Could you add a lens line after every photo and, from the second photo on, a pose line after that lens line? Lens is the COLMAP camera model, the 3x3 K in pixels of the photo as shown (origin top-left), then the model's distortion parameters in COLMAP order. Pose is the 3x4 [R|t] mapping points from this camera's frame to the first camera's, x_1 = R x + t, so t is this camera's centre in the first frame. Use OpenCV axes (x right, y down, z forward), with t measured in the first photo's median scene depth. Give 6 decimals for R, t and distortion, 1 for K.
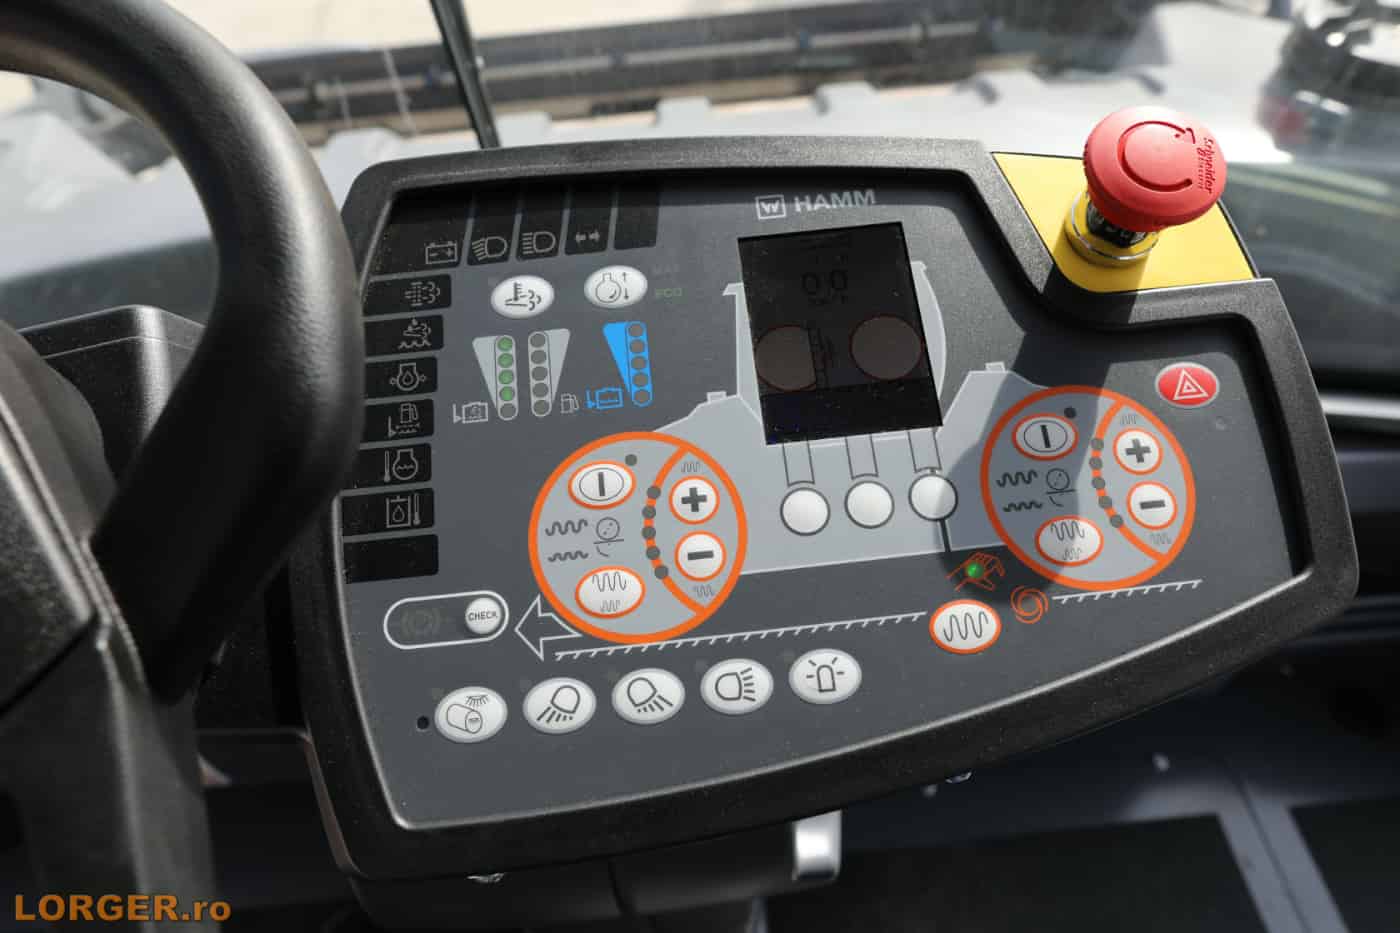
lens RADIAL K [[993.6, 0, 700.0], [0, 993.6, 466.5], [0, 0, 1]] dist [-0.075415, 0.093294]
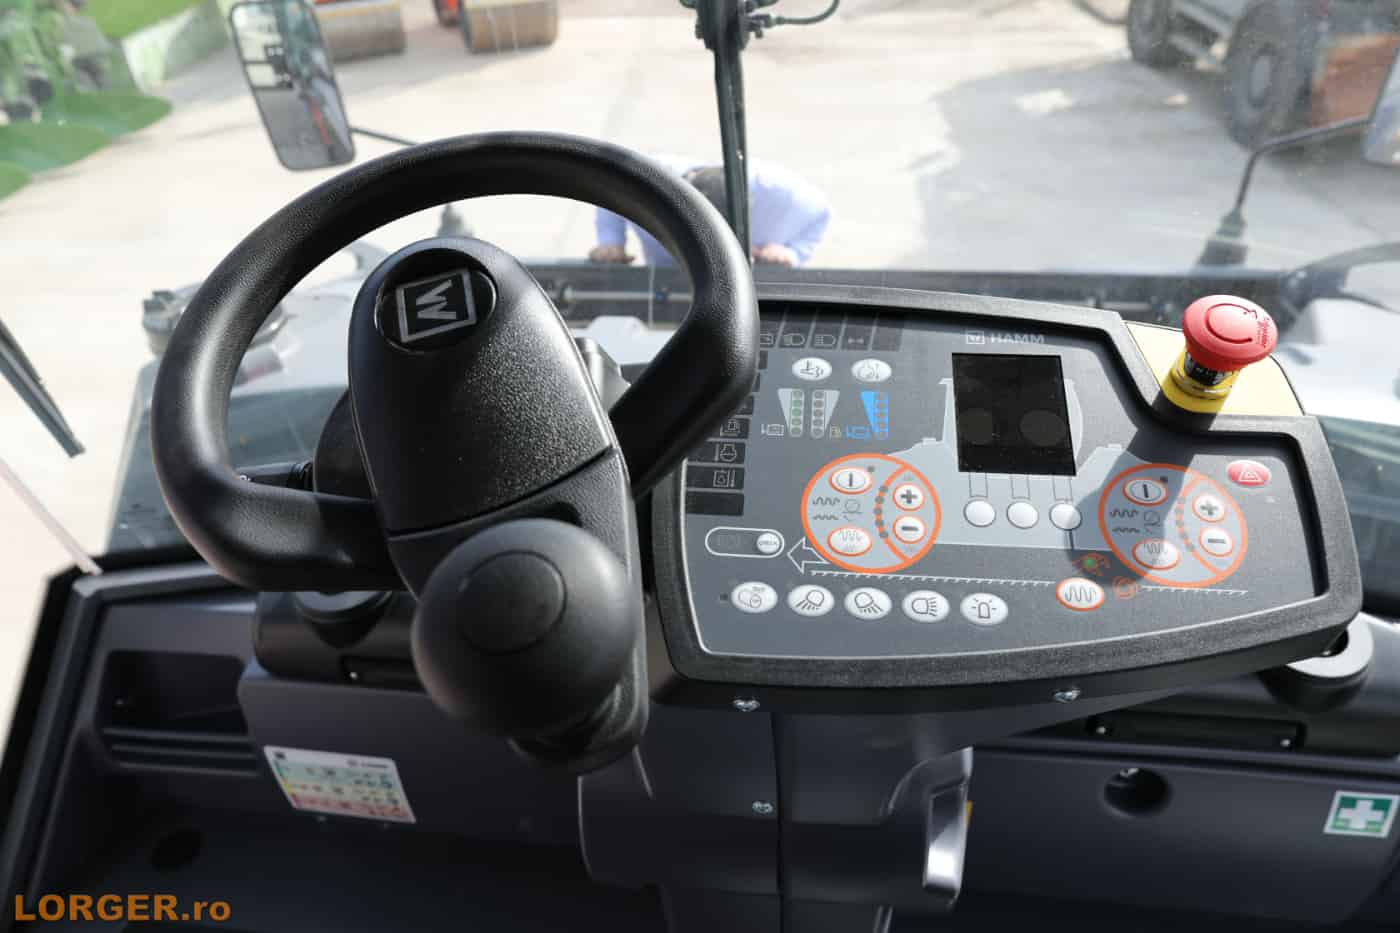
lens RADIAL K [[993.6, 0, 700.0], [0, 993.6, 466.5], [0, 0, 1]] dist [-0.075415, 0.093294]
pose [[0.978139, 0.134230, -0.158826, -0.085845], [-0.168242, 0.959716, -0.225033, 0.391185], [0.122221, 0.246835, 0.961319, -0.549613]]
